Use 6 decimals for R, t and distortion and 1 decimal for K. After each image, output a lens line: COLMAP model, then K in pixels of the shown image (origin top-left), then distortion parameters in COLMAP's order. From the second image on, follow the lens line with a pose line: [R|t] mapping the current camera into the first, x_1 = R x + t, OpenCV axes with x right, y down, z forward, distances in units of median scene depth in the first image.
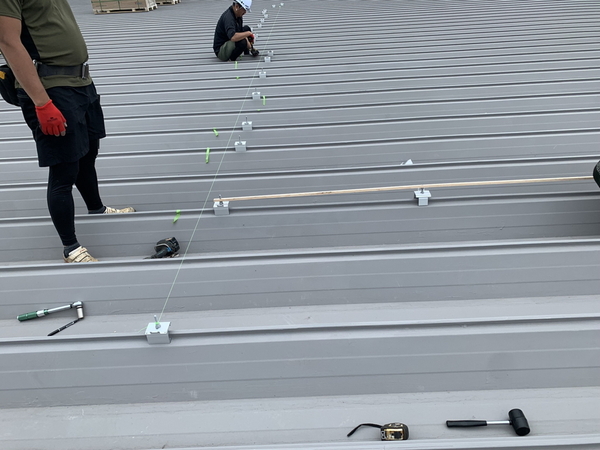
lens RADIAL K [[459.7, 0, 299.4], [0, 459.7, 225.0], [0, 0, 1]] dist [0.001473, 0.000237]
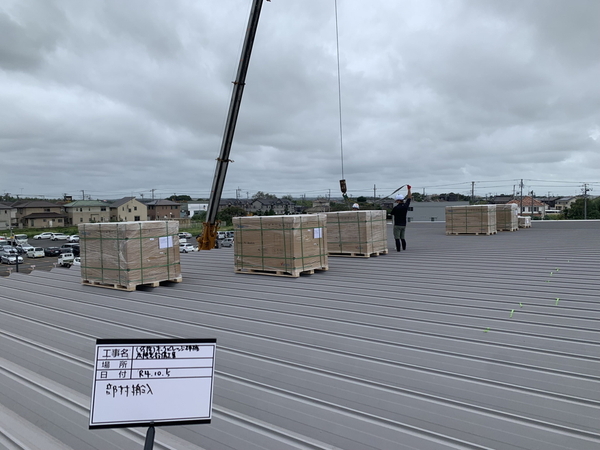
lens RADIAL K [[459.7, 0, 300.0], [0, 459.7, 225.9], [0, 0, 1]] dist [0.001473, 0.000237]
pose [[0.774846, 0.041933, -0.630758, 0.061898], [-0.312759, 0.892548, -0.324868, 0.080224], [0.549360, 0.448998, 0.704702, -0.177087]]
